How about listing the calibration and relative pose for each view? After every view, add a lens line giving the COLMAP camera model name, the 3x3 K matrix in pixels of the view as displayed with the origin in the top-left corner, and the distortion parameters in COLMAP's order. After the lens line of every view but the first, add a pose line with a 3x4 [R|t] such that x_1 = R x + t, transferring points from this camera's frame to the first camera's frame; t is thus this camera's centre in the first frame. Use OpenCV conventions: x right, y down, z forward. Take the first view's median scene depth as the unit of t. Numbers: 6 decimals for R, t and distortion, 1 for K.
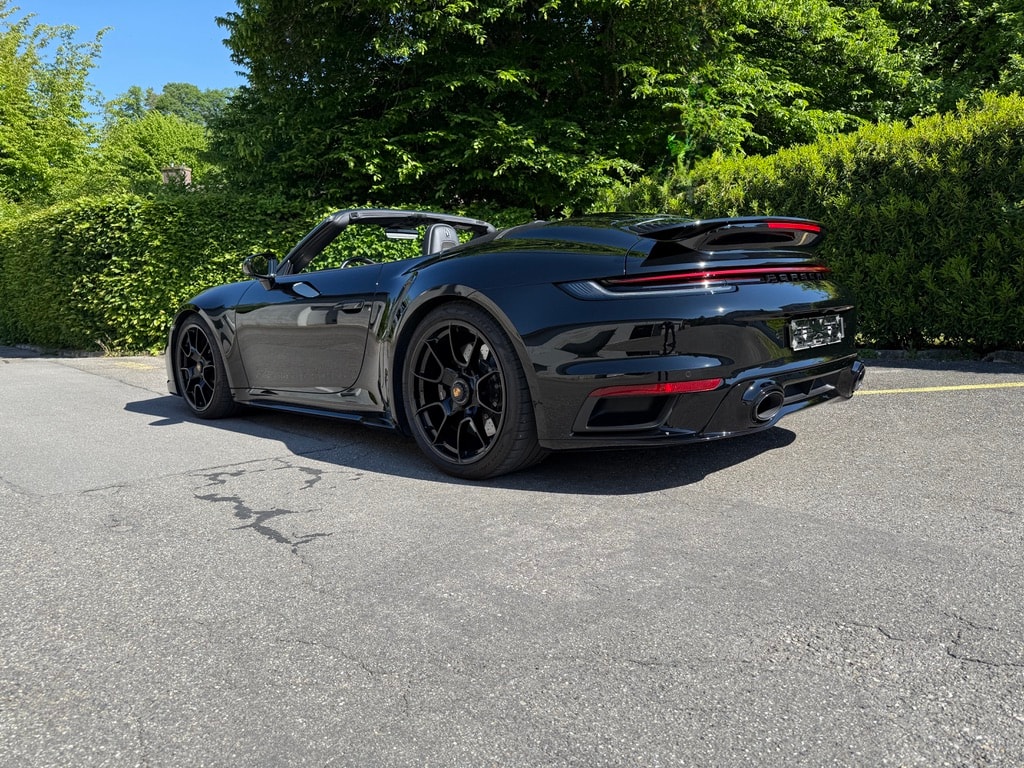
lens RADIAL K [[717.5, 0, 518.6], [0, 717.5, 402.1], [0, 0, 1]] dist [0.026652, -0.040142]
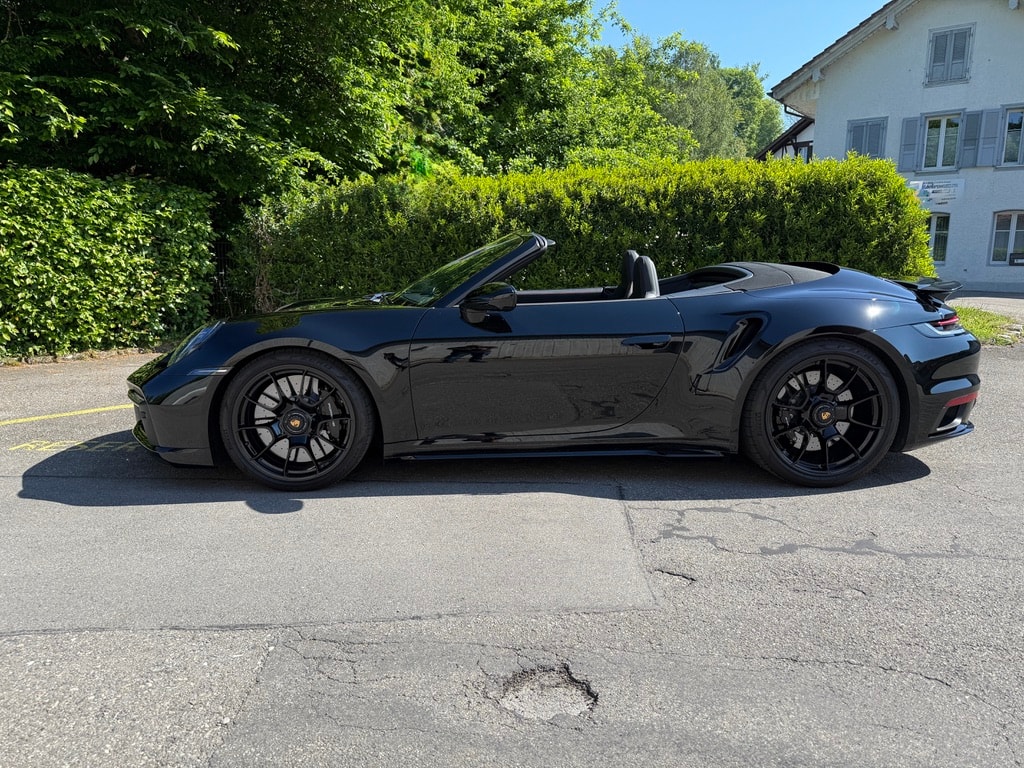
lens RADIAL K [[717.5, 0, 516.4], [0, 717.5, 377.6], [0, 0, 1]] dist [0.026652, -0.040142]
pose [[0.700406, -0.076886, 0.709591, -0.612597], [0.079045, 0.996421, 0.029943, -0.073845], [-0.709354, 0.035118, 0.703977, 0.241758]]
